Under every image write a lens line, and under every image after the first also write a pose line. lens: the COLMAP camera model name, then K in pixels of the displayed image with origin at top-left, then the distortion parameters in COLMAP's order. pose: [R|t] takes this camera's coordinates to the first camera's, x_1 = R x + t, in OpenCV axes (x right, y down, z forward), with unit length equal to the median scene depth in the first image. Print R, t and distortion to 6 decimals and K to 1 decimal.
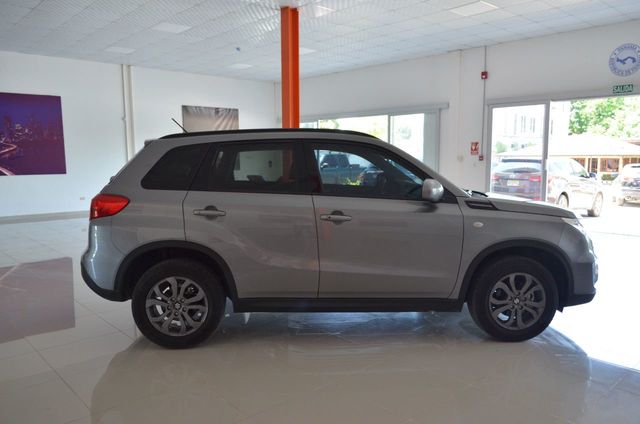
lens RADIAL K [[494.0, 0, 325.6], [0, 494.0, 214.3], [0, 0, 1]] dist [-0.000553, -0.006822]
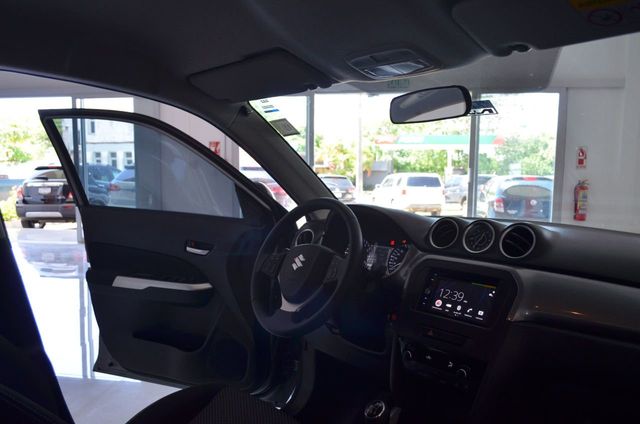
lens RADIAL K [[494.0, 0, 326.0], [0, 494.0, 214.7], [0, 0, 1]] dist [-0.000553, -0.006822]
pose [[0.784986, -0.046941, 0.617733, -0.070182], [0.061521, 0.998103, -0.002333, -0.082355], [-0.616451, 0.039835, 0.786385, 0.999481]]
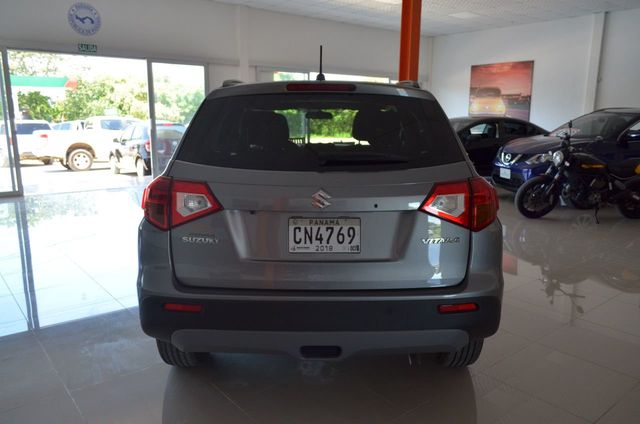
lens RADIAL K [[494.0, 0, 329.1], [0, 494.0, 213.2], [0, 0, 1]] dist [-0.000553, -0.006822]
pose [[0.059110, -0.193310, 0.979355, -1.038185], [0.114189, 0.975941, 0.185744, -0.125958], [-0.991699, 0.100852, 0.079761, 1.082297]]
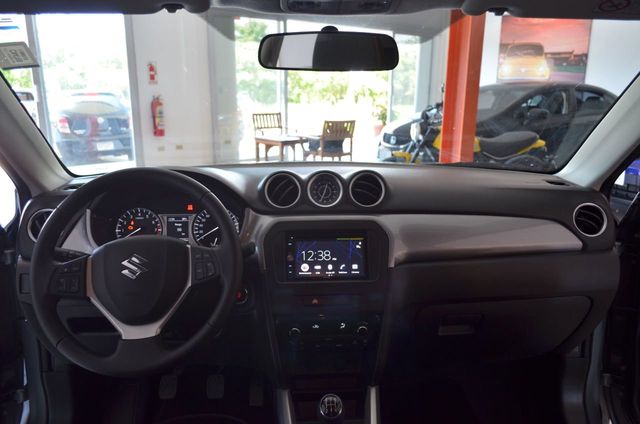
lens RADIAL K [[494.0, 0, 320.8], [0, 494.0, 223.2], [0, 0, 1]] dist [-0.000553, -0.006822]
pose [[0.033521, -0.271226, 0.961932, -0.094152], [0.115083, 0.957118, 0.265858, -0.123194], [-0.992790, 0.101790, 0.063297, 1.172617]]
